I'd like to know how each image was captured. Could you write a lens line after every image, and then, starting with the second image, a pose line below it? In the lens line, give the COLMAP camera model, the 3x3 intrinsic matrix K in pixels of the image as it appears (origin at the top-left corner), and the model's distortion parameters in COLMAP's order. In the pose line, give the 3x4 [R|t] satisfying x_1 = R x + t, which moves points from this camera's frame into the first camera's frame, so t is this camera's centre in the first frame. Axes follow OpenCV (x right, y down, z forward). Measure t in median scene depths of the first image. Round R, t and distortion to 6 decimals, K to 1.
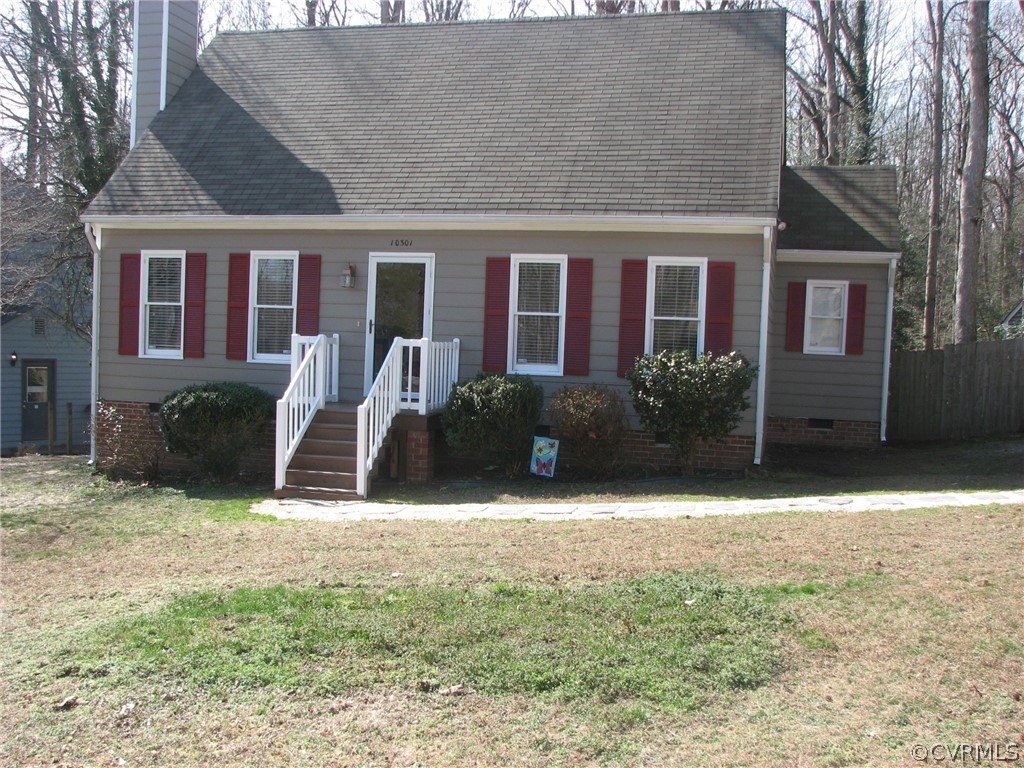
lens RADIAL K [[1107.8, 0, 512.0], [0, 1107.8, 384.0], [0, 0, 1]] dist [-0.196157, 0.328420]
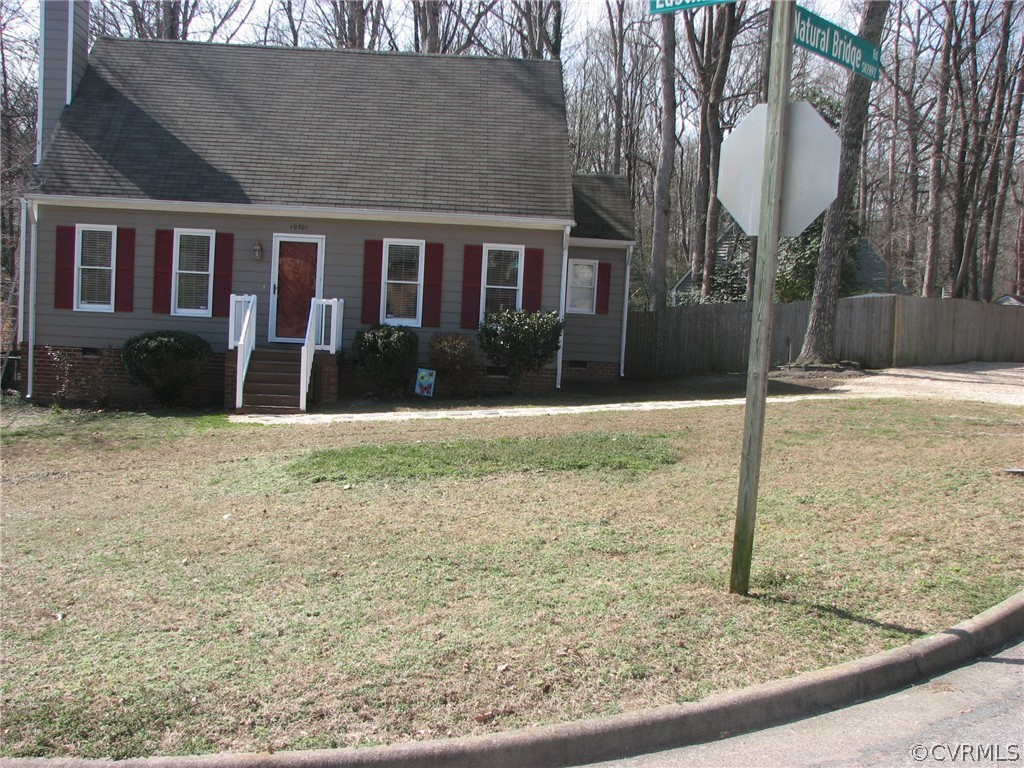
lens RADIAL K [[1107.8, 0, 512.0], [0, 1107.8, 384.0], [0, 0, 1]] dist [-0.196157, 0.328420]
pose [[0.951735, -0.006923, 0.306842, -0.265525], [-0.004634, 0.999308, 0.036918, 0.012170], [-0.306886, -0.036558, 0.951044, -0.353812]]
